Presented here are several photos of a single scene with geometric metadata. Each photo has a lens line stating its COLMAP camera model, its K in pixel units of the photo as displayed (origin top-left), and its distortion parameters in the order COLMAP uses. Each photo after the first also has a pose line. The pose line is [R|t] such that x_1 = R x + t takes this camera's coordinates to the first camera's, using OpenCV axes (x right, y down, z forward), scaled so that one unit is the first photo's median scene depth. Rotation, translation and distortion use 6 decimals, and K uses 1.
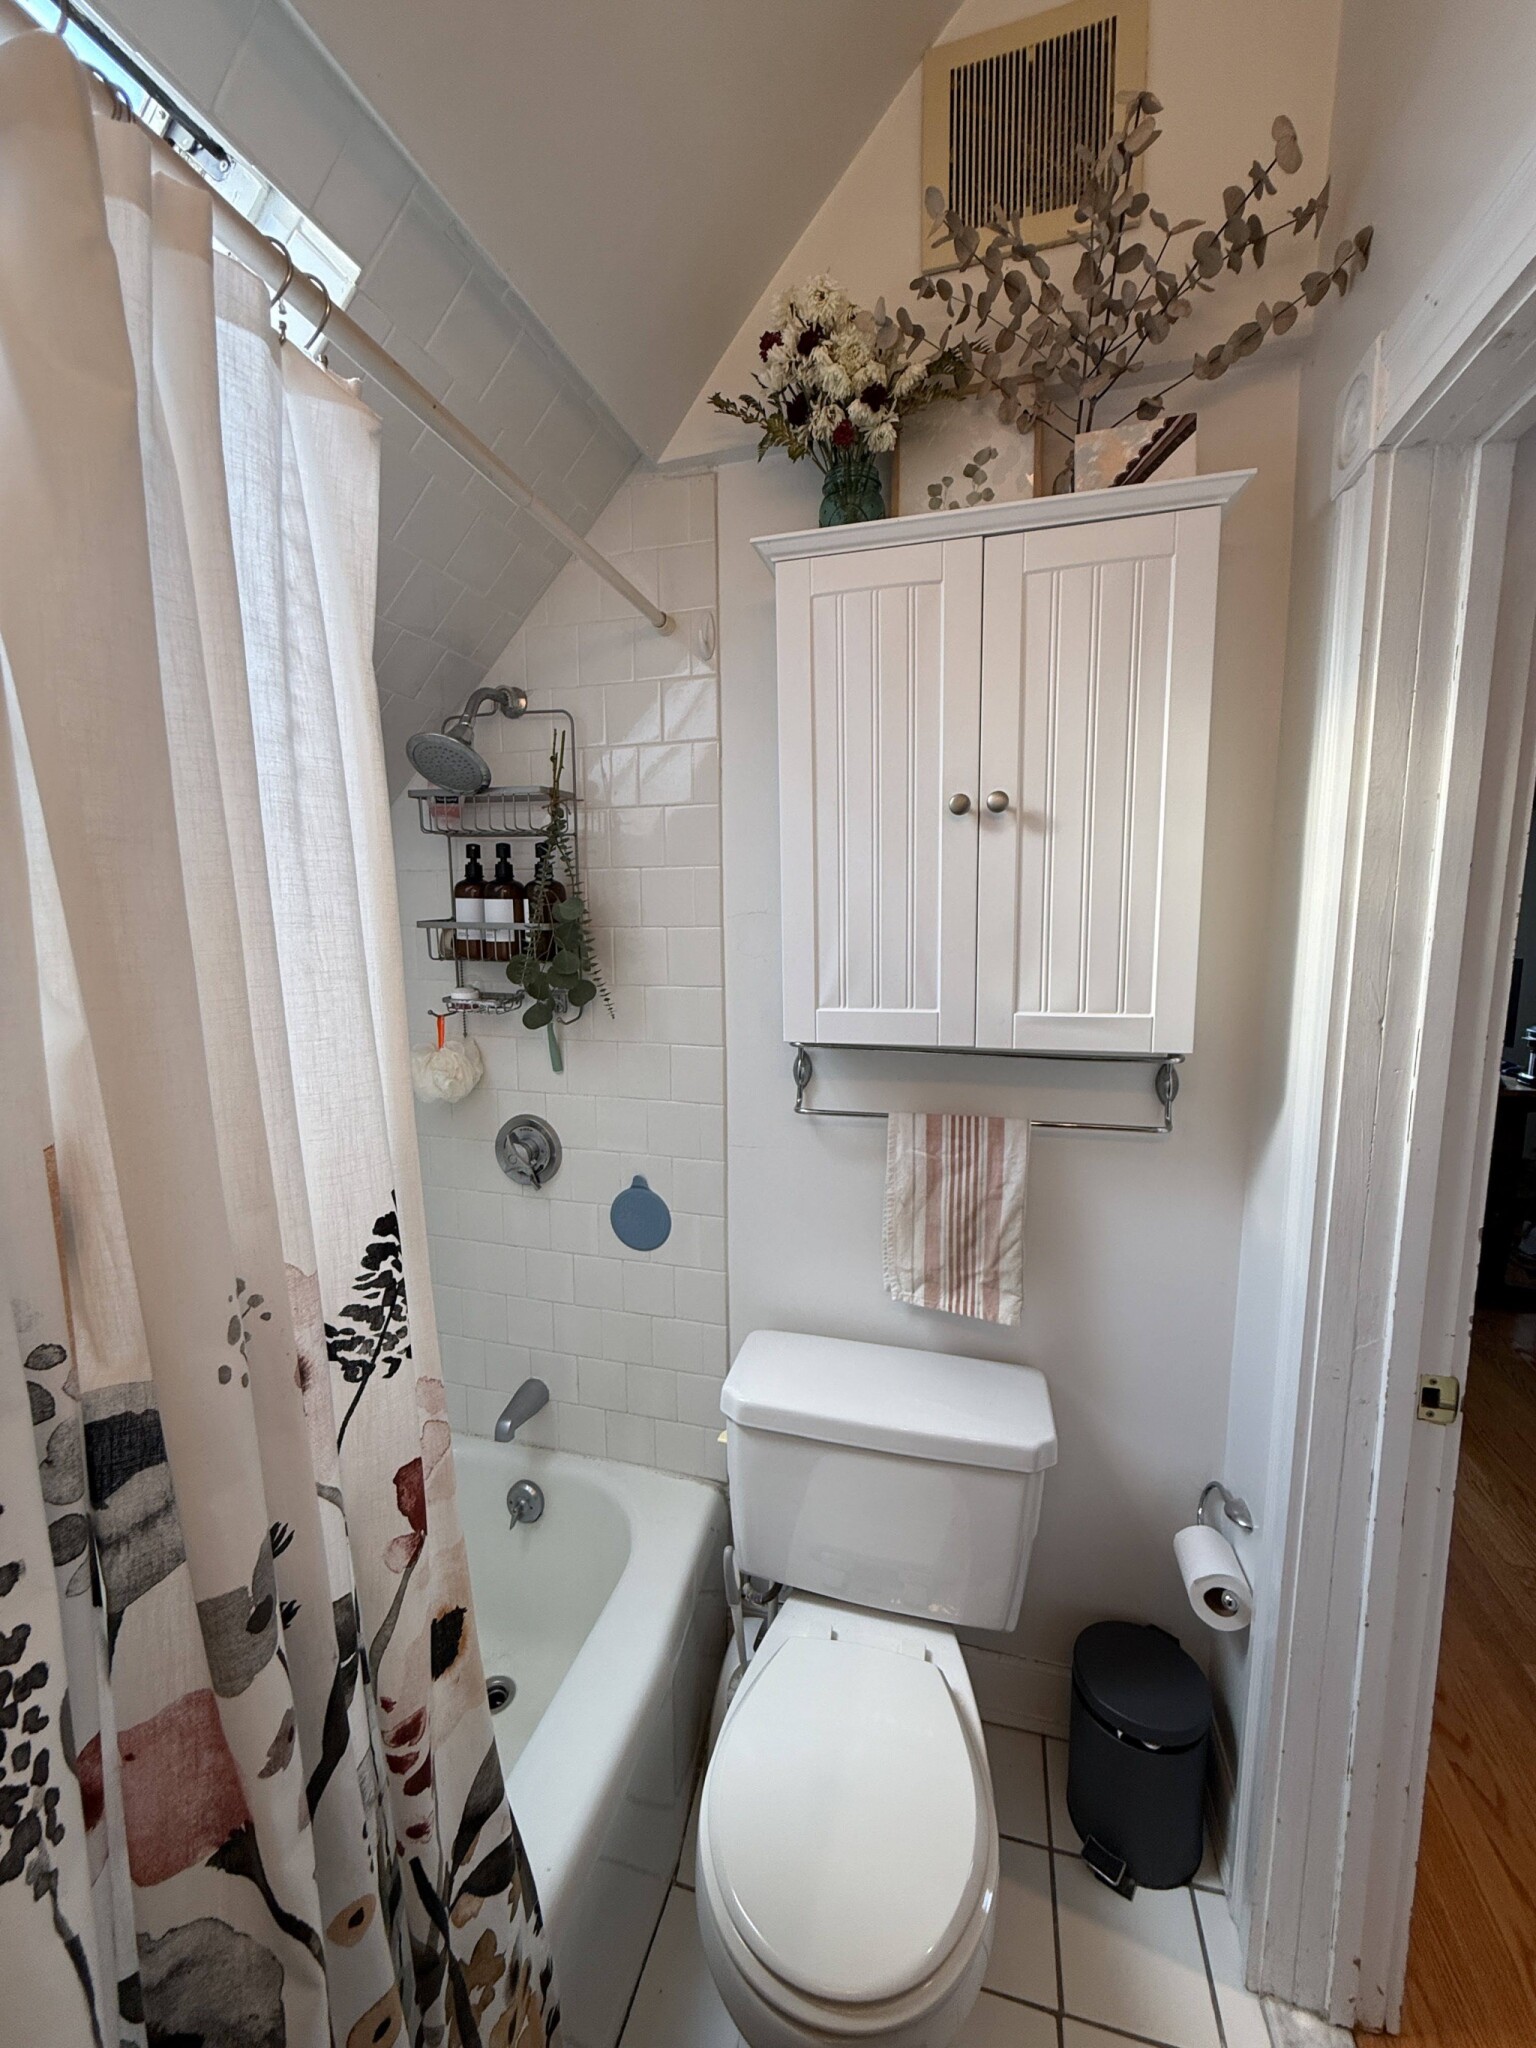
lens RADIAL K [[817.9, 0, 772.2], [0, 817.9, 1024.3], [0, 0, 1]] dist [-0.000316, 0.000150]
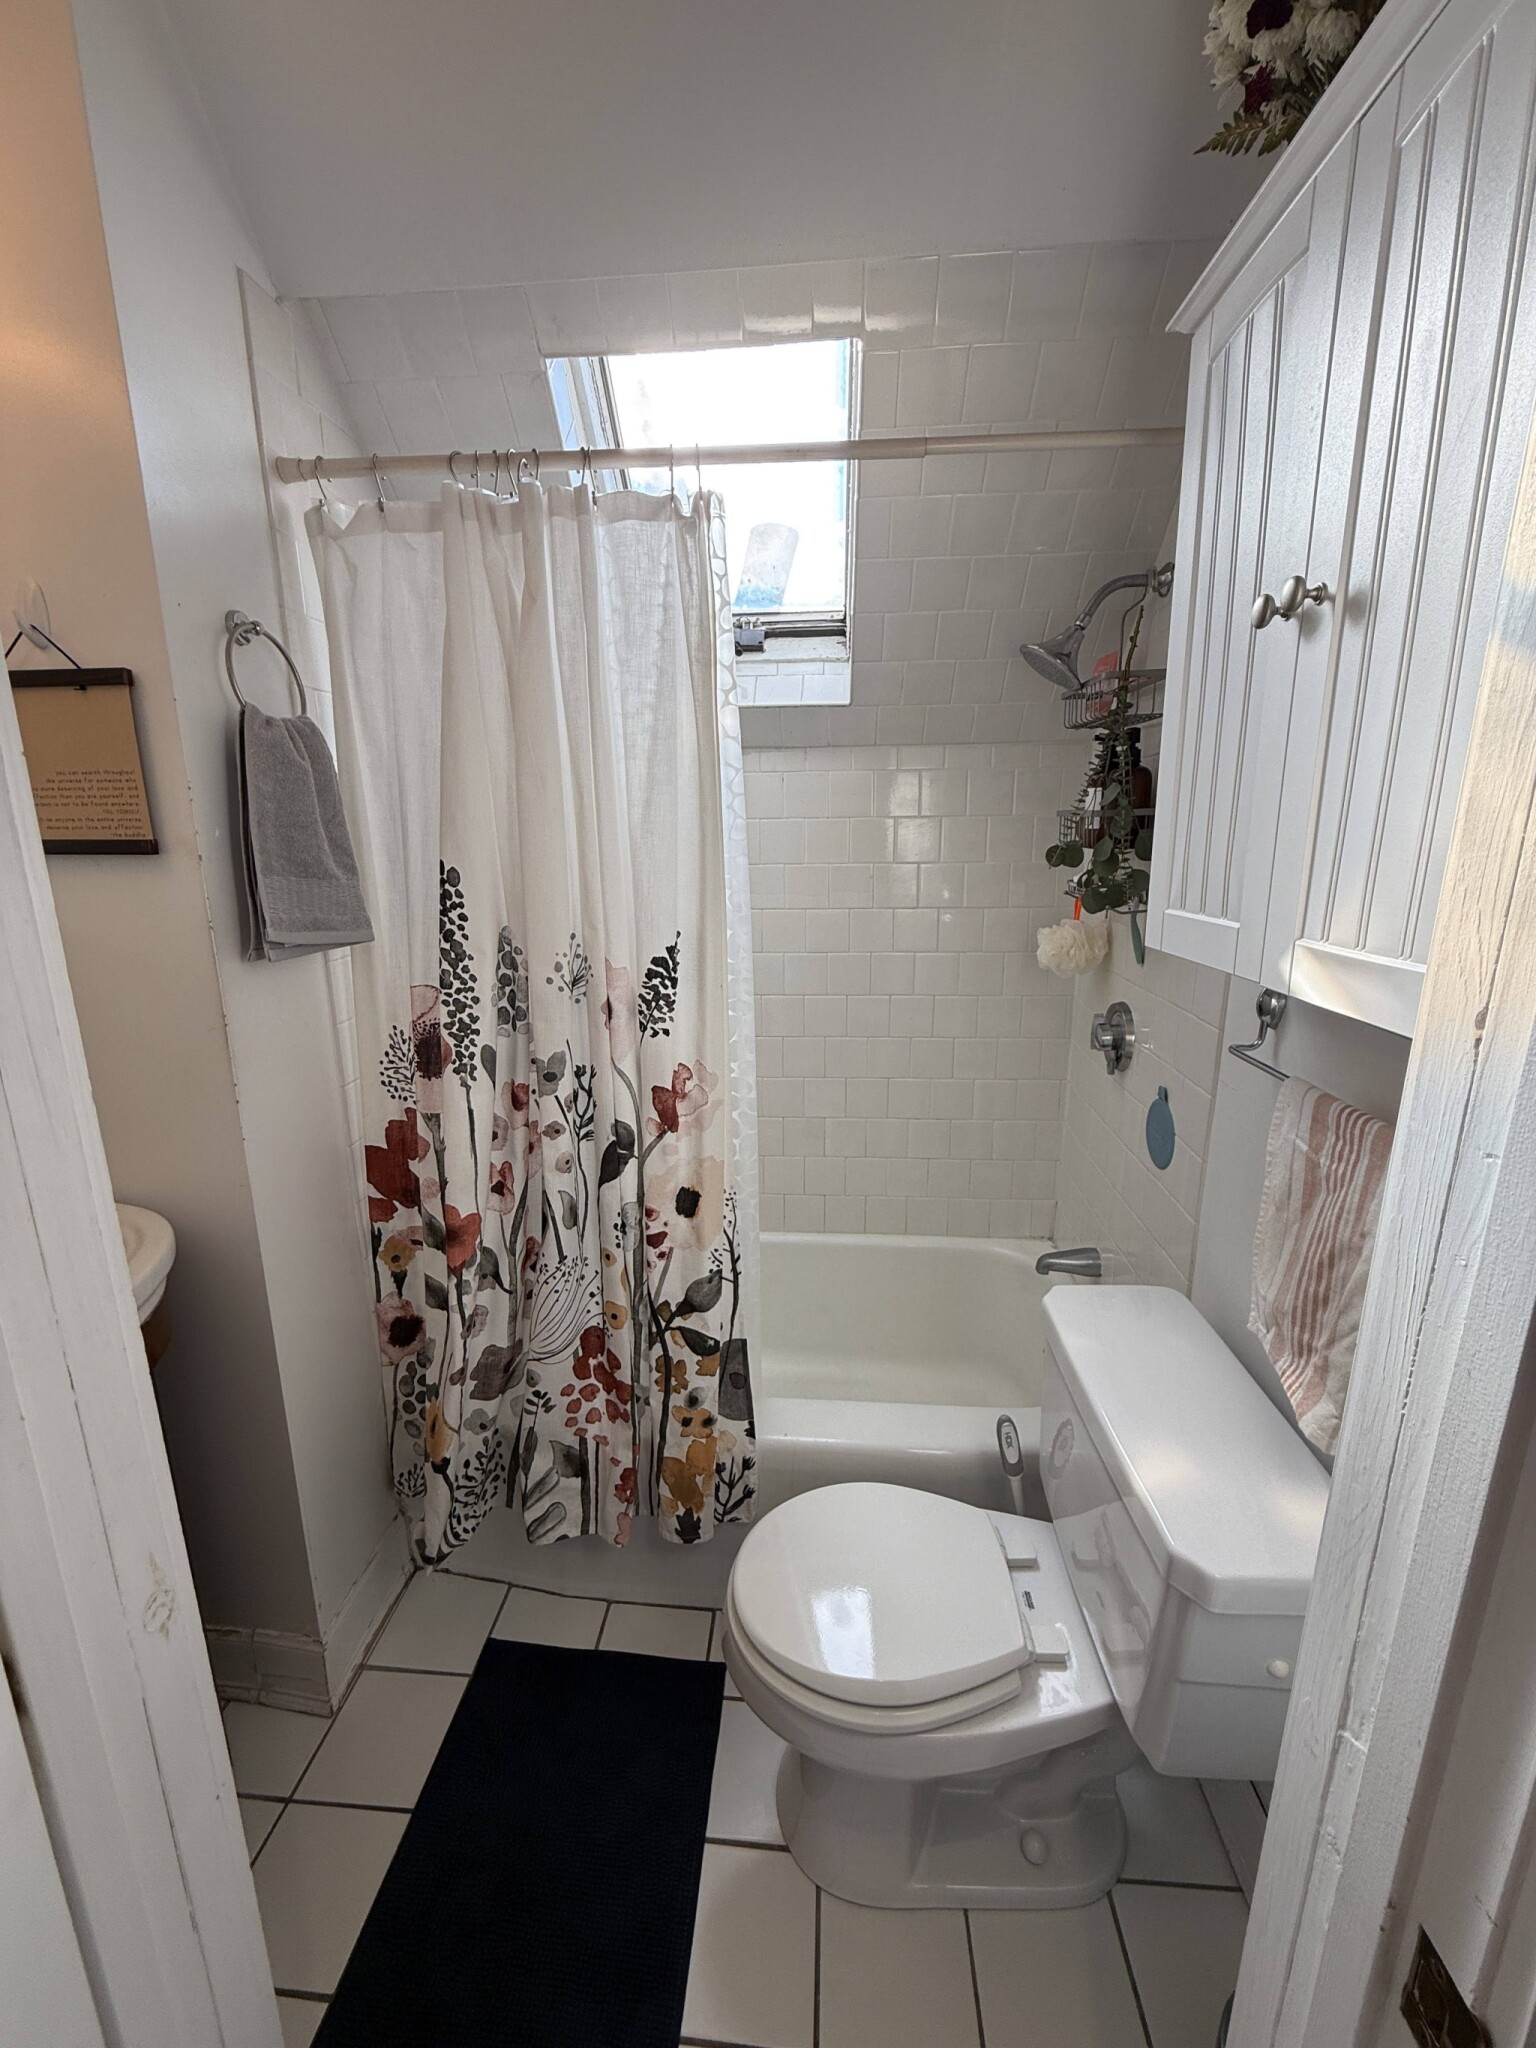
lens RADIAL K [[817.9, 0, 768.1], [0, 817.9, 1025.2], [0, 0, 1]] dist [-0.000316, 0.000150]
pose [[0.186229, 0.230789, -0.955016, 1.480555], [-0.125982, 0.969605, 0.209748, -0.052862], [0.974396, 0.081254, 0.209644, 0.848663]]
